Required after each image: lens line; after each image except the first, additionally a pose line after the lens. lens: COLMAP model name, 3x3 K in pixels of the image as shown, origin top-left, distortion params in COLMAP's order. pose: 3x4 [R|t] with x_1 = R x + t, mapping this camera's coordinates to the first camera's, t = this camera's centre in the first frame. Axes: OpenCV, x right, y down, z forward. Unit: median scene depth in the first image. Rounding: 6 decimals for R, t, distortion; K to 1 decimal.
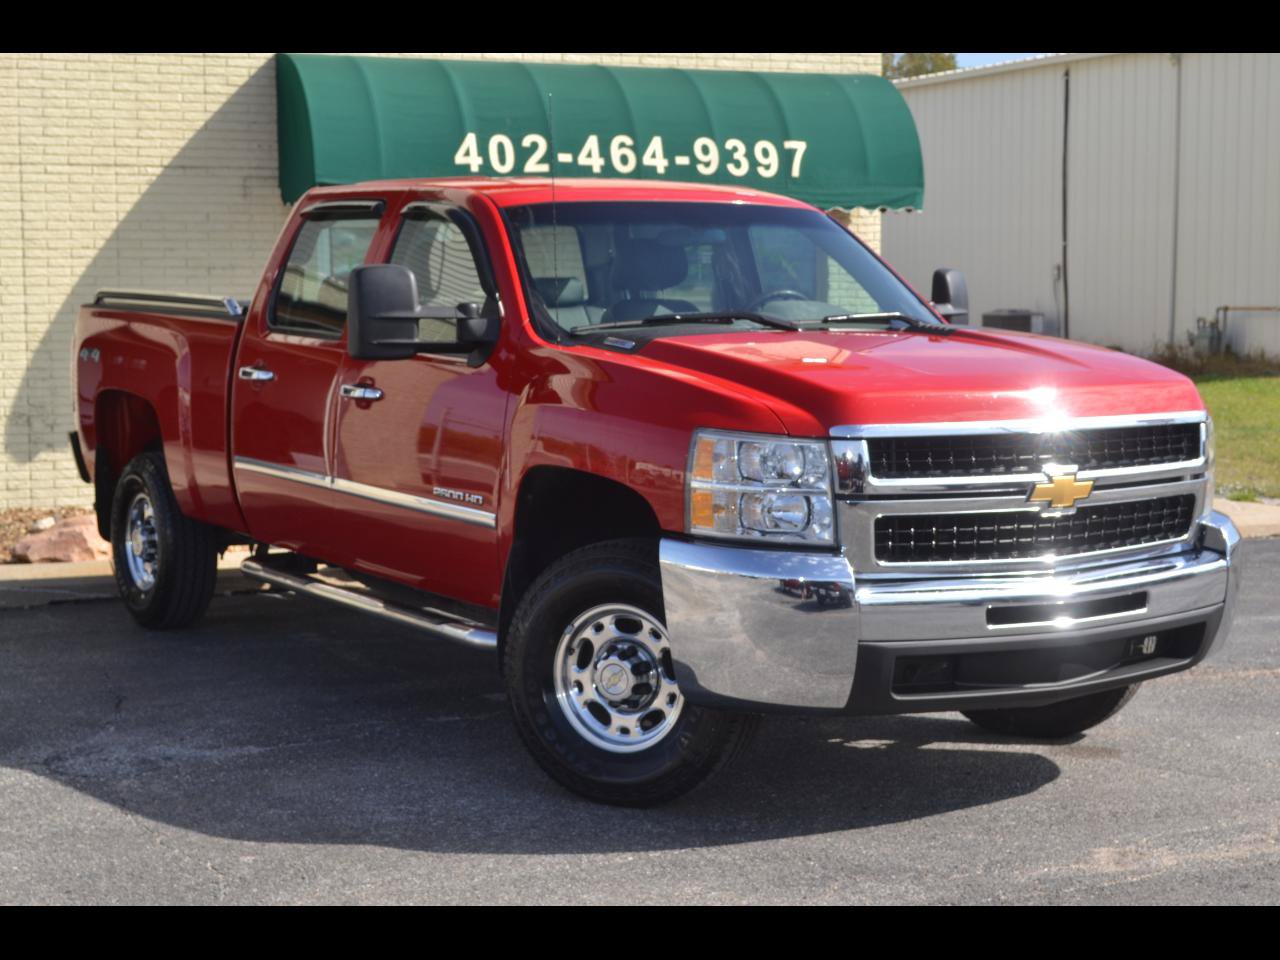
lens RADIAL K [[2233.4, 0, 640.0], [0, 2233.4, 480.0], [0, 0, 1]] dist [0.015693, -0.059716]
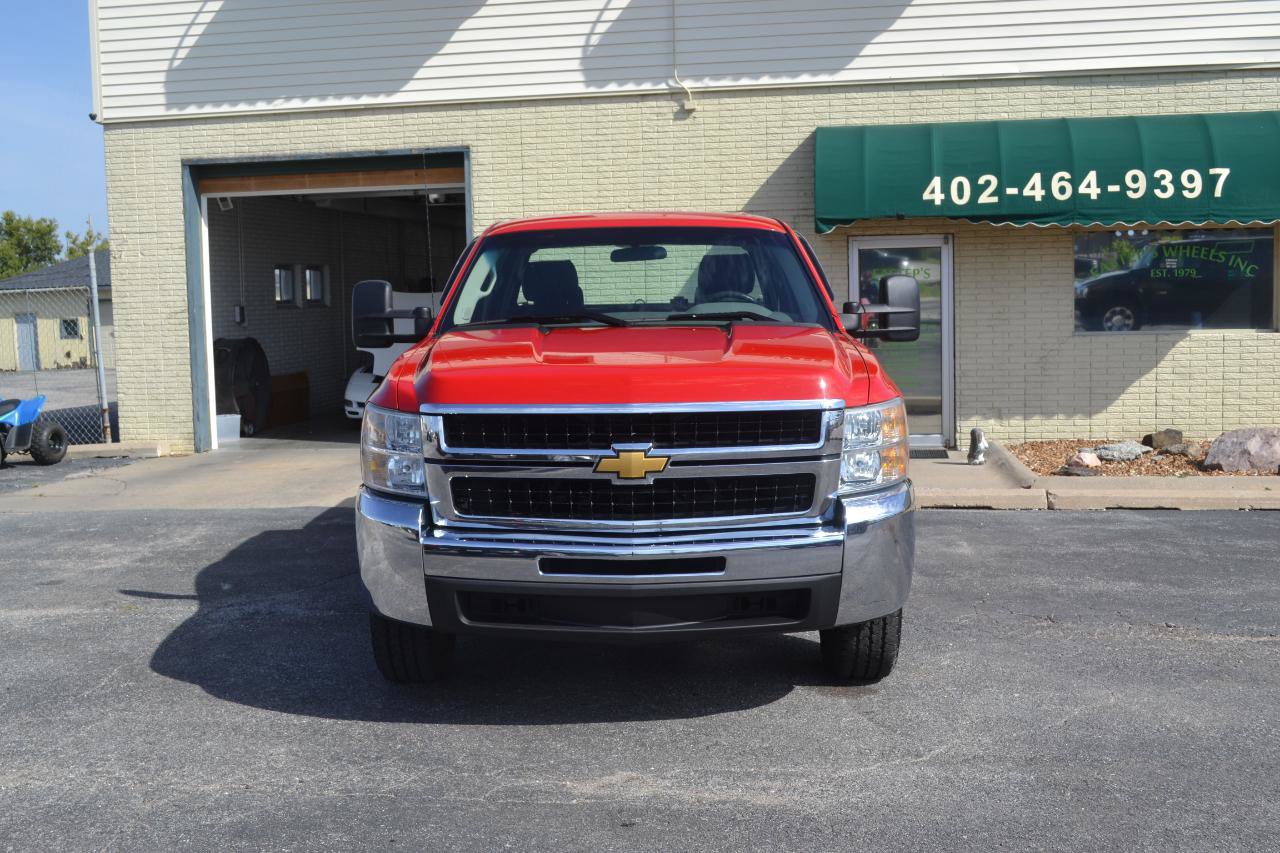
lens RADIAL K [[1497.9, 0, 635.6], [0, 1497.9, 414.6], [0, 0, 1]] dist [-0.060702, 0.012323]
pose [[0.827871, 0.029471, -0.560144, 0.298467], [-0.031391, 0.999488, 0.006191, -0.012403], [0.560040, 0.012458, 0.828372, 0.164900]]
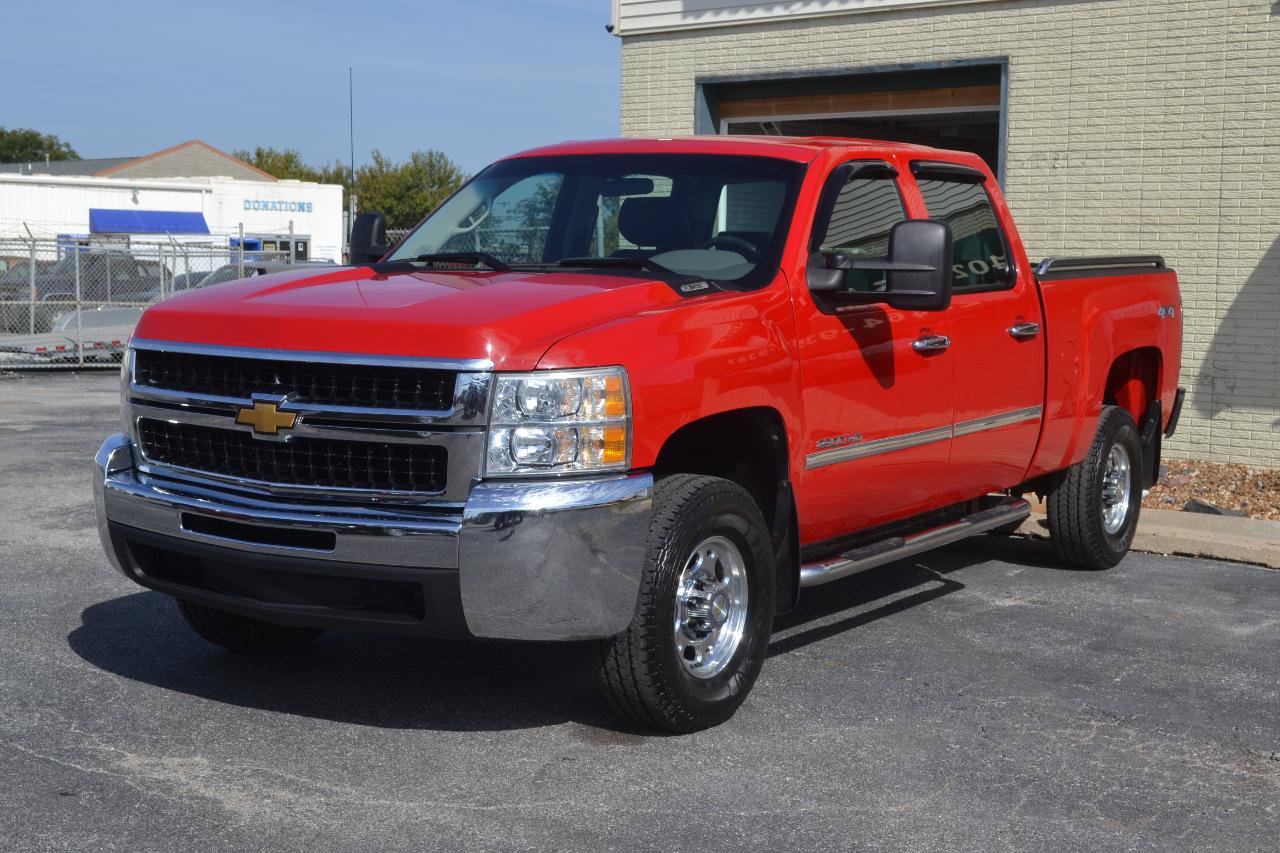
lens RADIAL K [[1966.5, 0, 638.8], [0, 1966.5, 427.0], [0, 0, 1]] dist [-0.027219, 0.044817]
pose [[0.397710, 0.086426, -0.913431, 0.516155], [-0.100735, 0.993648, 0.050155, -0.025487], [0.911964, 0.072067, 0.403890, 0.374514]]
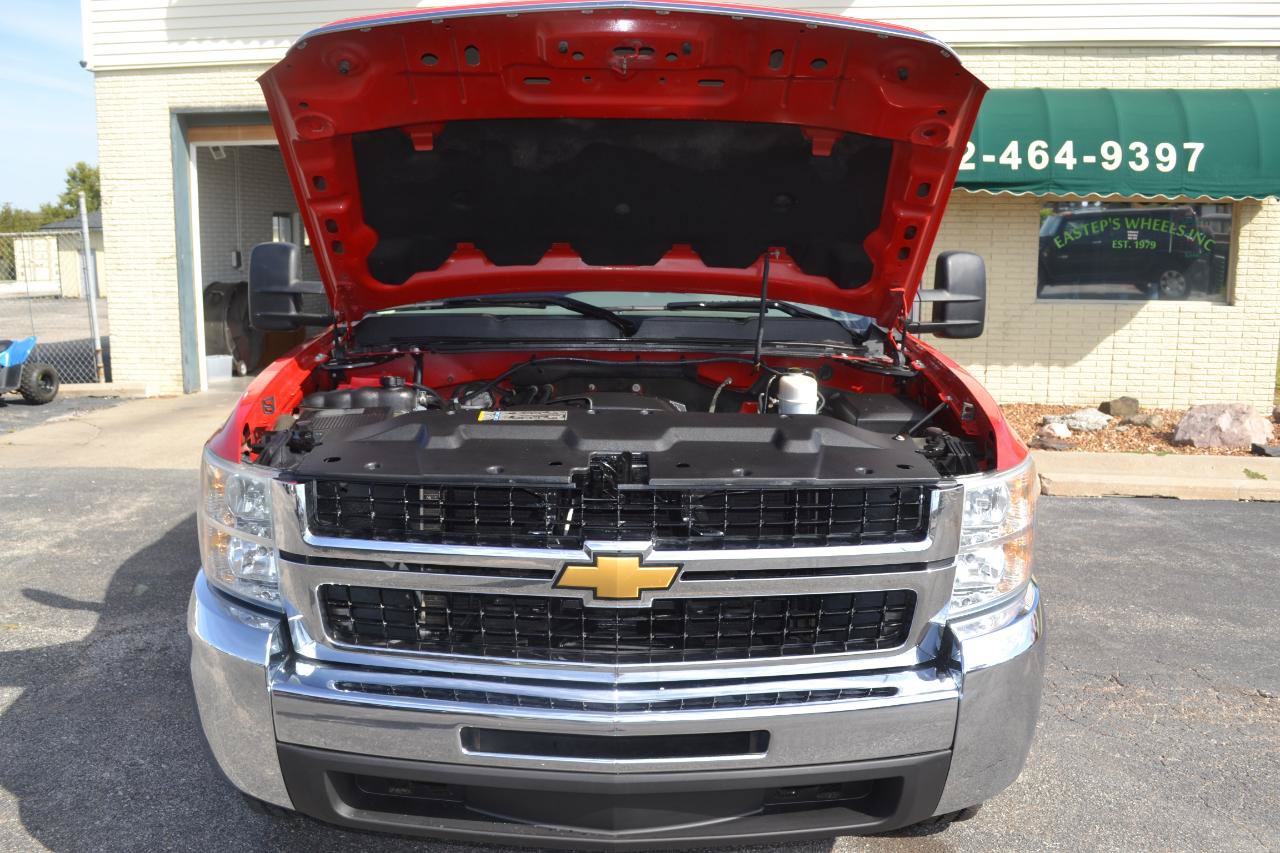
lens RADIAL K [[1173.8, 0, 640.0], [0, 1173.8, 426.5], [0, 0, 1]] dist [-0.082157, 0.013348]
pose [[0.843740, 0.089569, -0.529227, 0.181899], [-0.054208, 0.995157, 0.082002, -0.034309], [0.534008, -0.040500, 0.844509, 0.329393]]
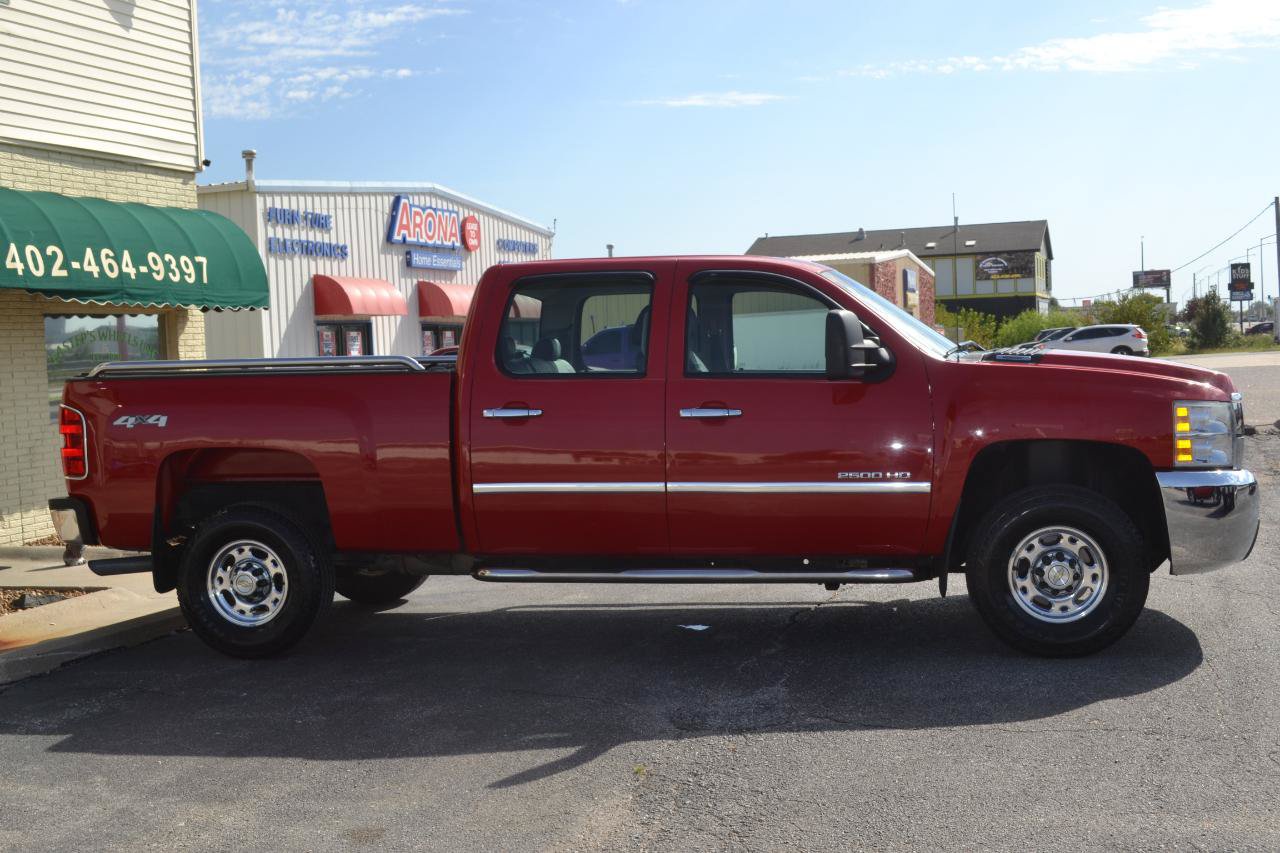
lens RADIAL K [[1497.9, 0, 635.6], [0, 1497.9, 414.6], [0, 0, 1]] dist [-0.060702, 0.012323]
pose [[0.689618, -0.056416, 0.721973, -0.442609], [0.106229, 0.994057, -0.023791, -0.012643], [-0.716340, 0.093101, 0.691512, 0.247982]]
